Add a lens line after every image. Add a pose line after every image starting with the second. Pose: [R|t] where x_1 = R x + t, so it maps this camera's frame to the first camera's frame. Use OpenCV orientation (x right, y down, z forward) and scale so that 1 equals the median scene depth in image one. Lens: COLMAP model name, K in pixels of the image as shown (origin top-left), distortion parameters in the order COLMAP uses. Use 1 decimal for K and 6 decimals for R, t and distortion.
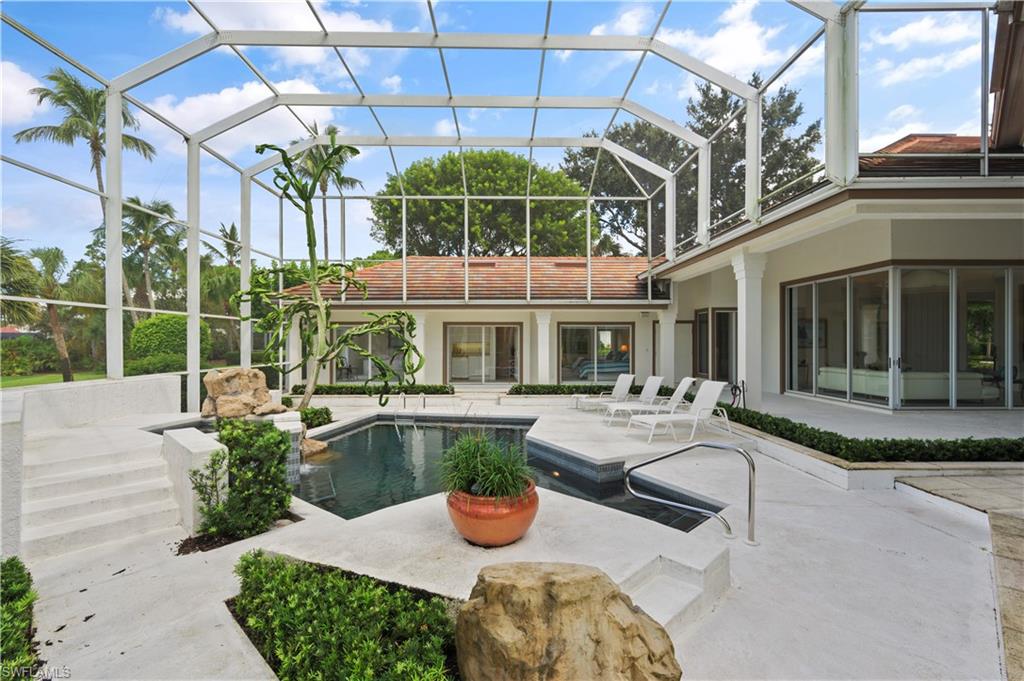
lens RADIAL K [[467.3, 0, 512.0], [0, 467.3, 340.5], [0, 0, 1]] dist [0.002570, 0.000478]
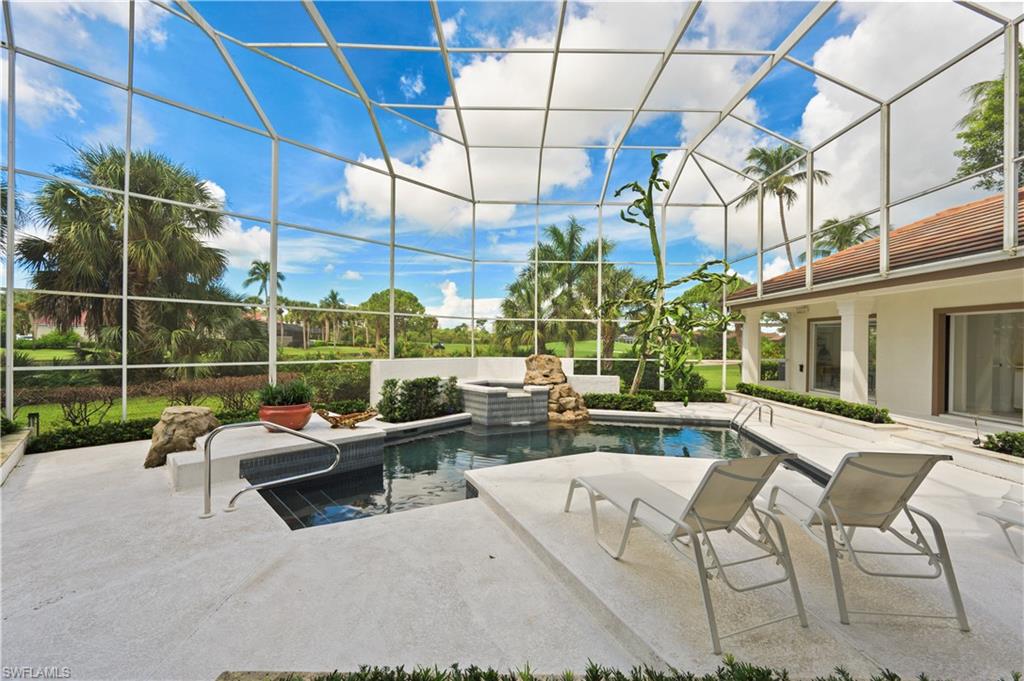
lens RADIAL K [[403.8, 0, 512.9], [0, 403.8, 338.6], [0, 0, 1]] dist [-0.001297, -0.000182]
pose [[-0.016532, -0.007966, -0.999832, 0.418466], [-0.009829, 0.999921, -0.007805, 0.009779], [0.999815, 0.009698, -0.016609, 0.504672]]
